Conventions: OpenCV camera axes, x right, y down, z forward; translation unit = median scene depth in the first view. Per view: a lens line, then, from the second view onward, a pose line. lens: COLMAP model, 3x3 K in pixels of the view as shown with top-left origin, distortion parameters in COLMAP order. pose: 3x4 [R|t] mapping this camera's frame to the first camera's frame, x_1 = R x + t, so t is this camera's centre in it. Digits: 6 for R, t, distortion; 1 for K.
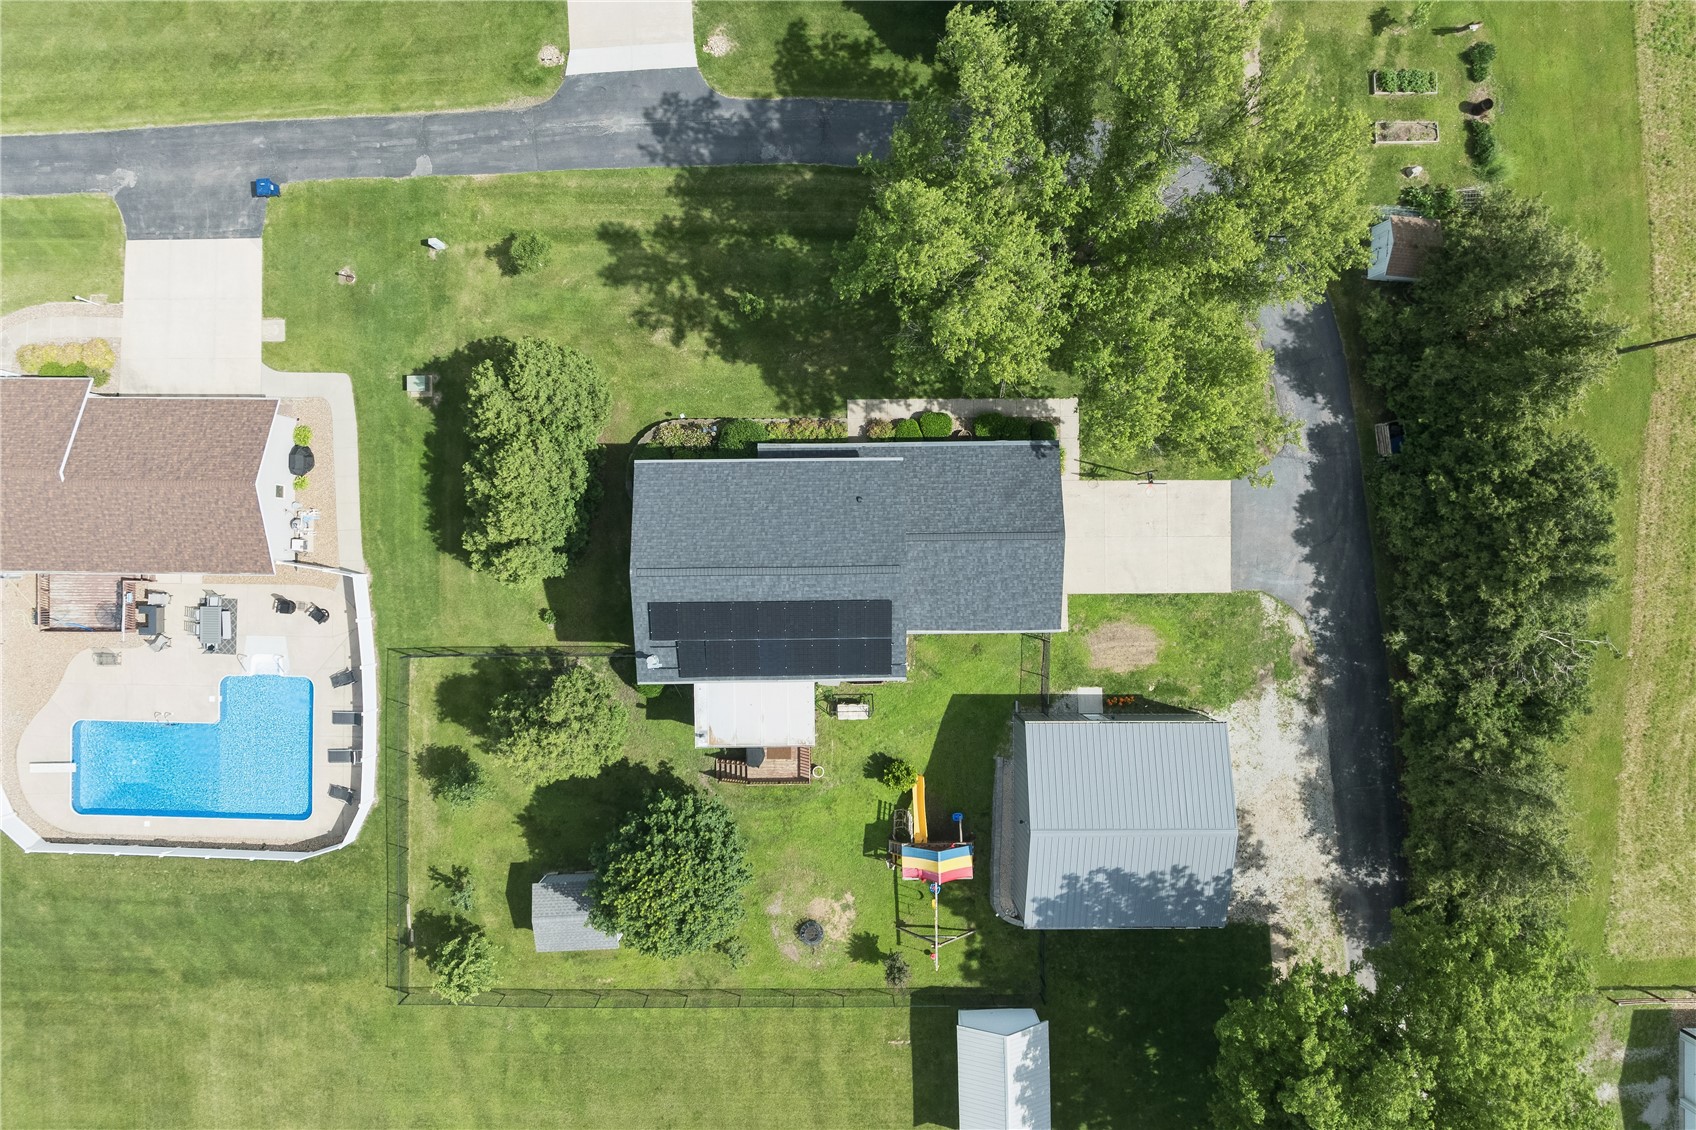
lens RADIAL K [[1187.0, 0, 852.7], [0, 1187.0, 566.5], [0, 0, 1]] dist [-0.053473, -0.001157]
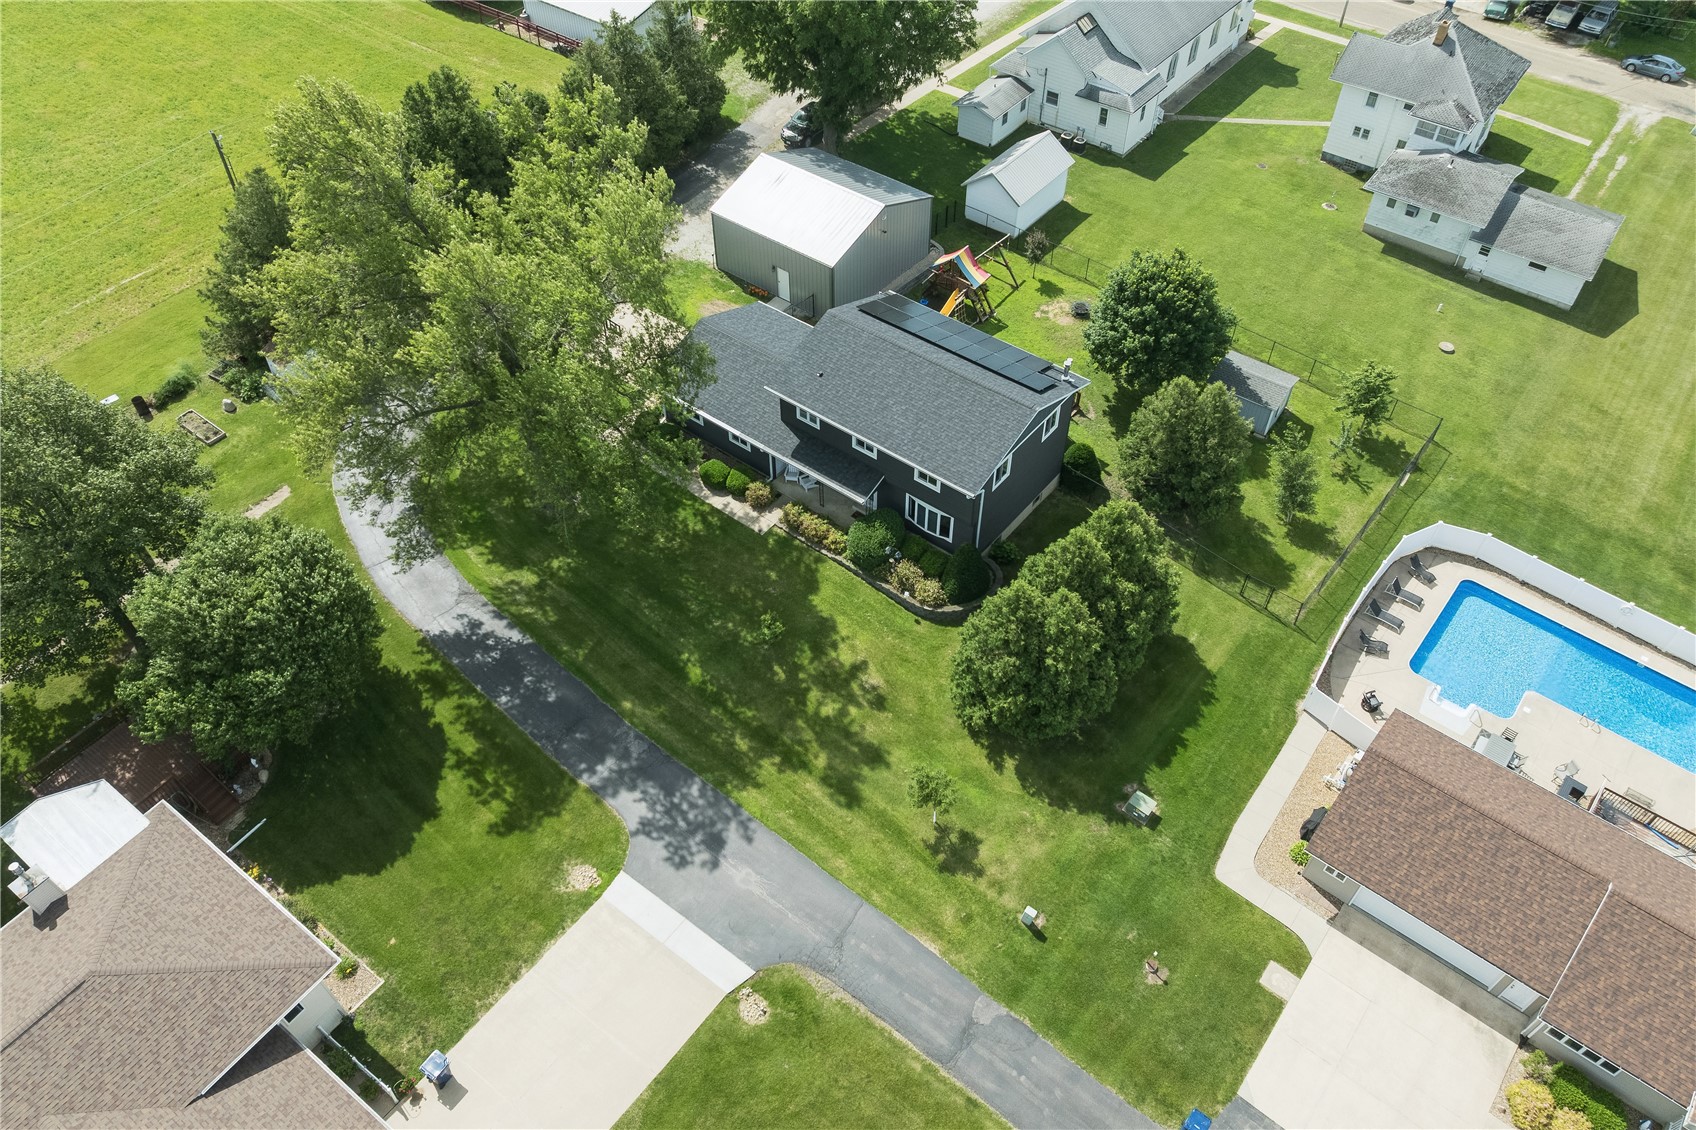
lens RADIAL K [[1187.0, 0, 852.7], [0, 1187.0, 566.5], [0, 0, 1]] dist [-0.053473, -0.001157]
pose [[-0.778489, -0.478053, 0.406719, -0.464451], [0.627537, -0.580072, 0.519340, -0.608752], [-0.012346, 0.659532, 0.751575, 0.273979]]
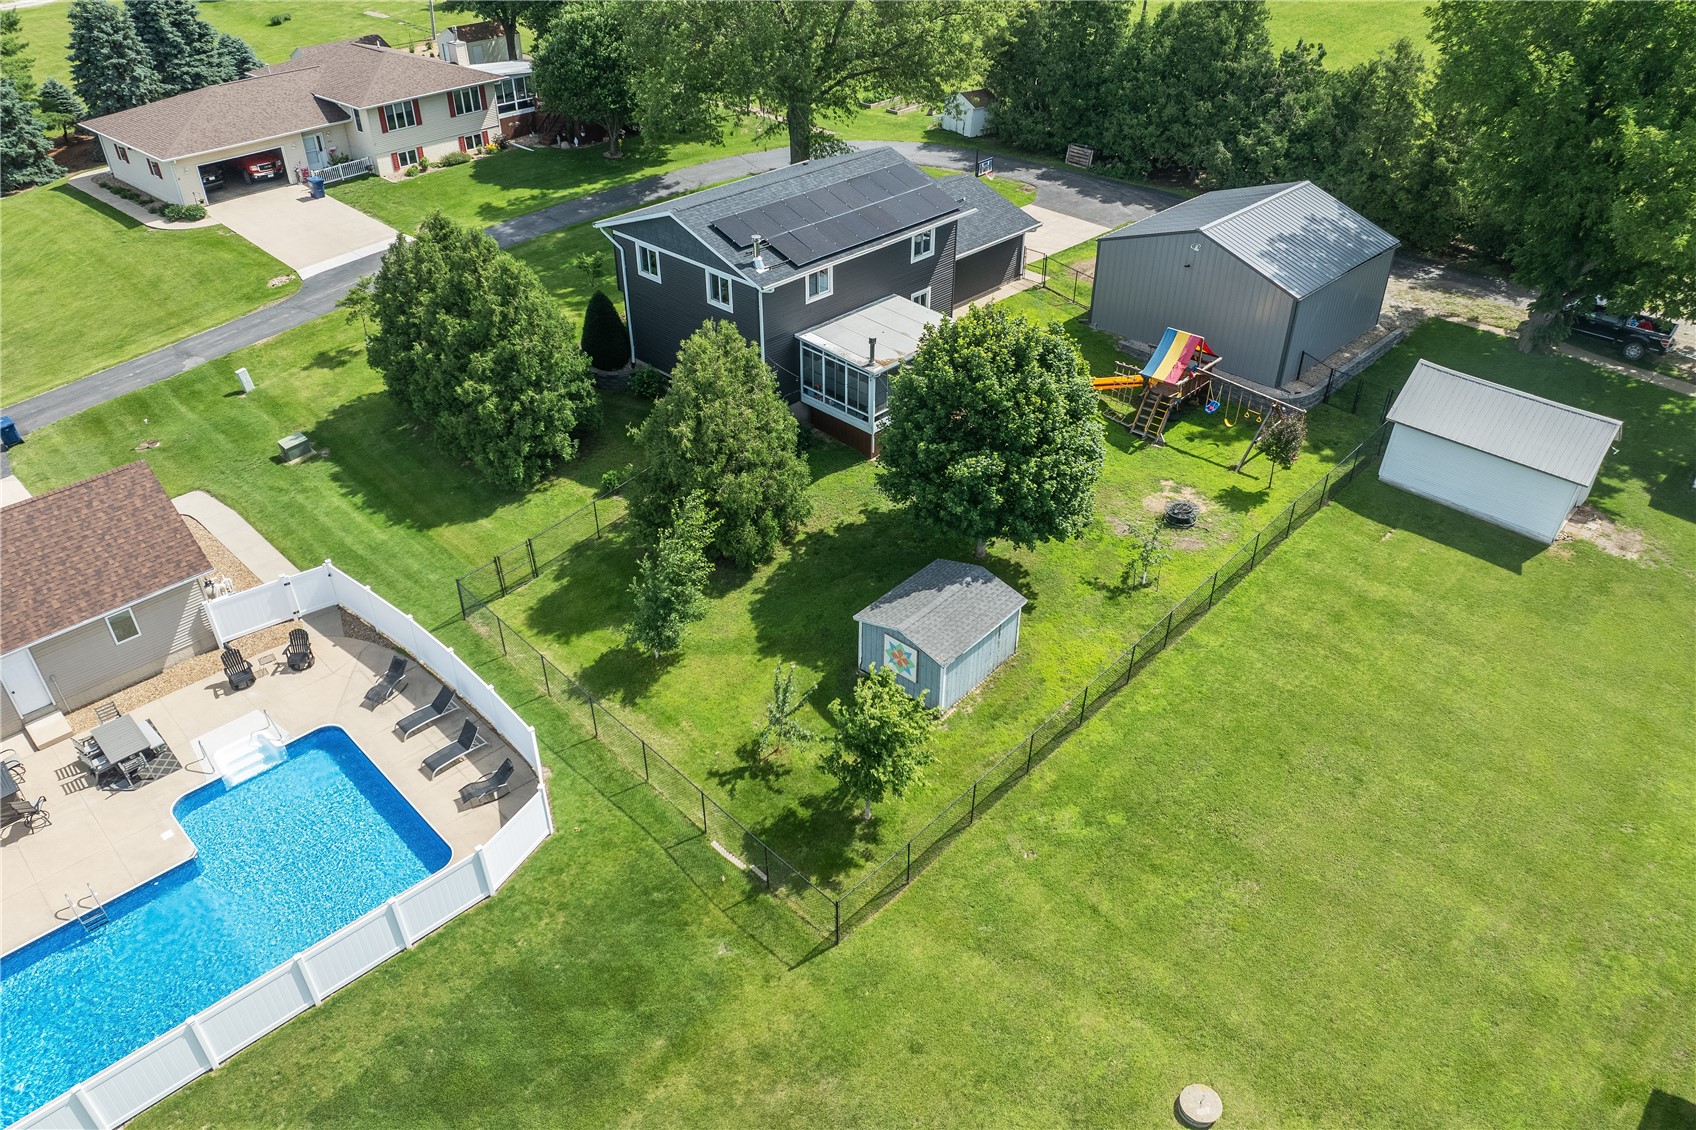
lens RADIAL K [[1187.0, 0, 852.7], [0, 1187.0, 566.5], [0, 0, 1]] dist [-0.053473, -0.001157]
pose [[0.699426, -0.424248, 0.575167, -0.589371], [0.714590, 0.400676, -0.573428, 0.586995], [0.012820, 0.812079, 0.583407, 0.611626]]
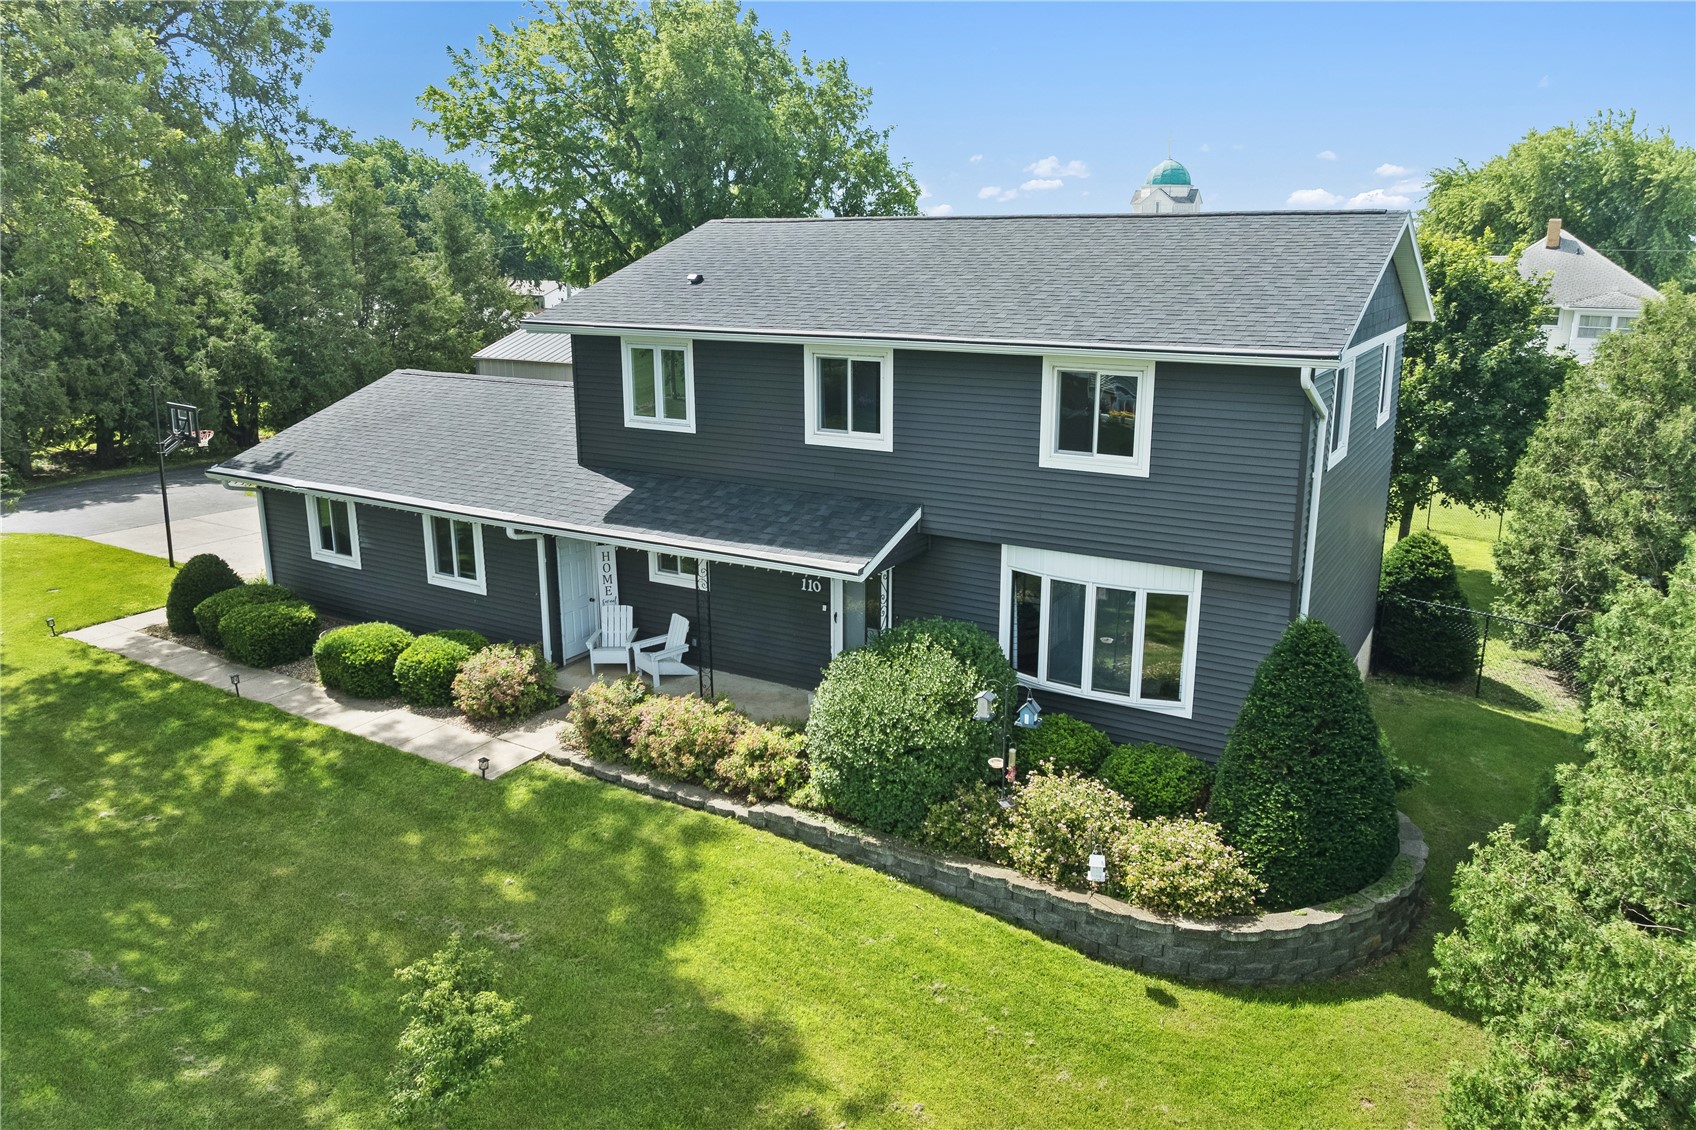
lens RADIAL K [[1187.0, 0, 852.7], [0, 1187.0, 566.5], [0, 0, 1]] dist [-0.053473, -0.001157]
pose [[-0.848721, -0.141460, 0.509570, -0.197473], [0.528832, -0.221528, 0.819306, -0.300587], [-0.003015, 0.964839, 0.262824, 0.868074]]
